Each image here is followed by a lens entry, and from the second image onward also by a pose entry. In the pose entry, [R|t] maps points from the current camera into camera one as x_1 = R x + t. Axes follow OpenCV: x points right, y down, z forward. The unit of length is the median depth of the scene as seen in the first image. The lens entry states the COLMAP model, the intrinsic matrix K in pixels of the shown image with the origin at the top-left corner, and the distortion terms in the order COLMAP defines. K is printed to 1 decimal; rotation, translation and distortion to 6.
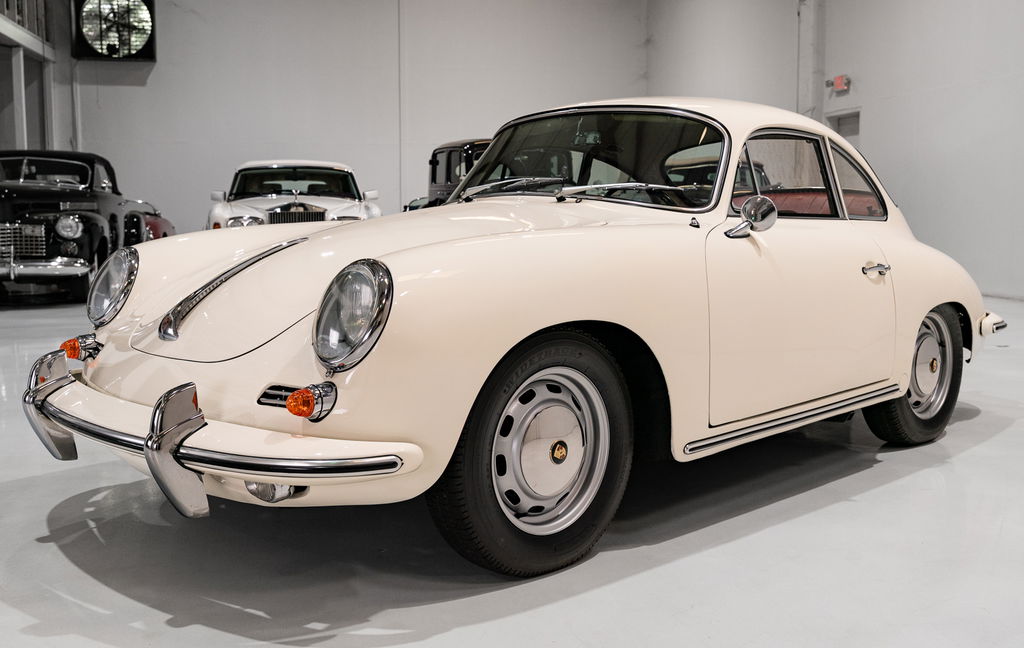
lens RADIAL K [[1043.0, 0, 509.9], [0, 1043.0, 321.3], [0, 0, 1]] dist [0.007705, 0.000000]
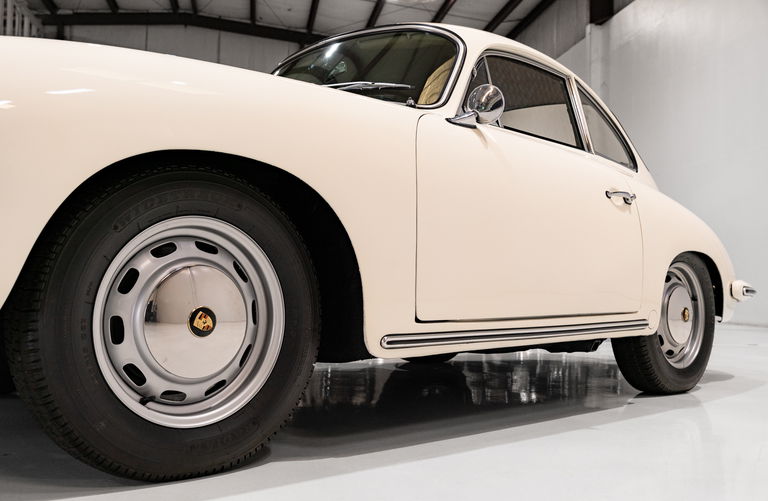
lens RADIAL K [[776.5, 0, 386.1], [0, 776.5, 253.7], [0, 0, 1]] dist [-0.009214, 0.000000]
pose [[0.999699, 0.024519, -0.000152, 0.131281], [-0.024317, 0.990612, -0.134522, 0.105855], [-0.003148, 0.134485, 0.990911, 0.285299]]
